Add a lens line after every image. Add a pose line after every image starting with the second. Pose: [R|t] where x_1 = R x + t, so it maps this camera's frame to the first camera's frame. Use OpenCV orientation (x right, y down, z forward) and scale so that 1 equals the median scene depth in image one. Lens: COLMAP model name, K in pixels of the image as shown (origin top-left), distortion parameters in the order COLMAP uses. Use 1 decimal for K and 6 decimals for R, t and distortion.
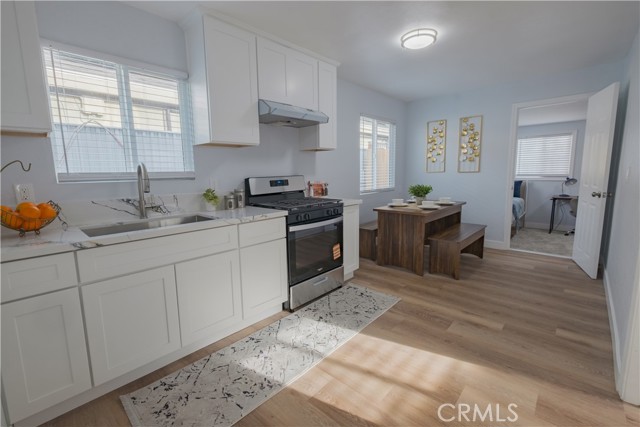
lens RADIAL K [[279.6, 0, 315.5], [0, 279.6, 209.0], [0, 0, 1]] dist [-0.009578, 0.000044]
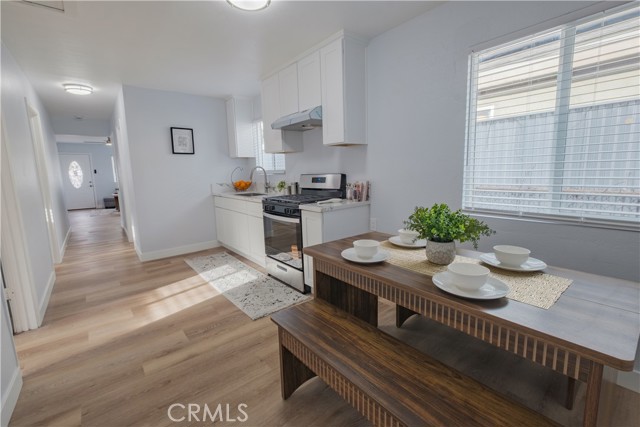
lens RADIAL K [[279.6, 0, 315.5], [0, 279.6, 211.0], [0, 0, 1]] dist [-0.009578, 0.000044]
pose [[-0.133276, 0.167380, -0.976843, 1.211558], [-0.105214, 0.977676, 0.181878, -0.214531], [0.985478, 0.127018, -0.112690, 1.397065]]
